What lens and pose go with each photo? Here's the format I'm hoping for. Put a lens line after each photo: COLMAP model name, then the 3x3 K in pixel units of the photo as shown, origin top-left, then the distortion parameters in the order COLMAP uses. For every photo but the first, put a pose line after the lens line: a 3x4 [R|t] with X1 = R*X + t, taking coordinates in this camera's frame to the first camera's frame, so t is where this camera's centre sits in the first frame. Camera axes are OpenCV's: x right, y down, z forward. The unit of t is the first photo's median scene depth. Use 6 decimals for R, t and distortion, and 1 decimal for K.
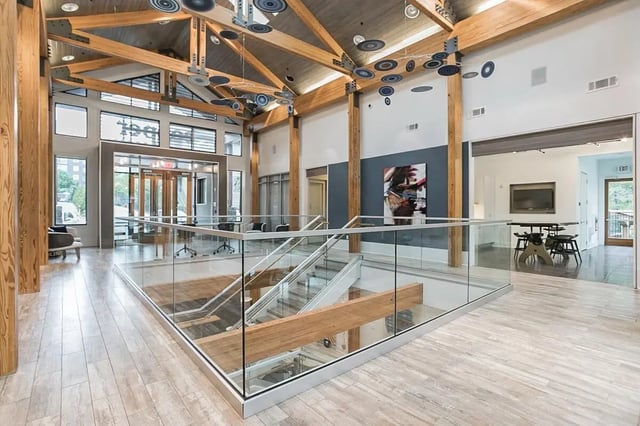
lens RADIAL K [[308.9, 0, 319.9], [0, 308.9, 214.6], [0, 0, 1]] dist [-0.002966, 0.000458]
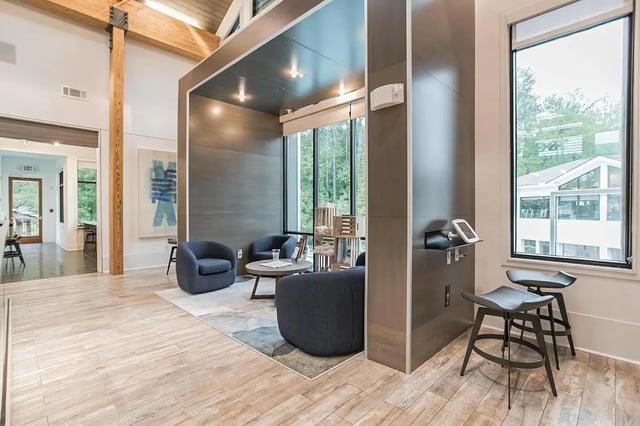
lens RADIAL K [[308.9, 0, 318.2], [0, 308.9, 210.2], [0, 0, 1]] dist [-0.002966, 0.000458]
pose [[-0.078235, -0.002937, 0.996931, -0.239417], [0.012481, 0.999914, 0.003925, -0.001642], [-0.996857, 0.012750, -0.078191, 0.224513]]
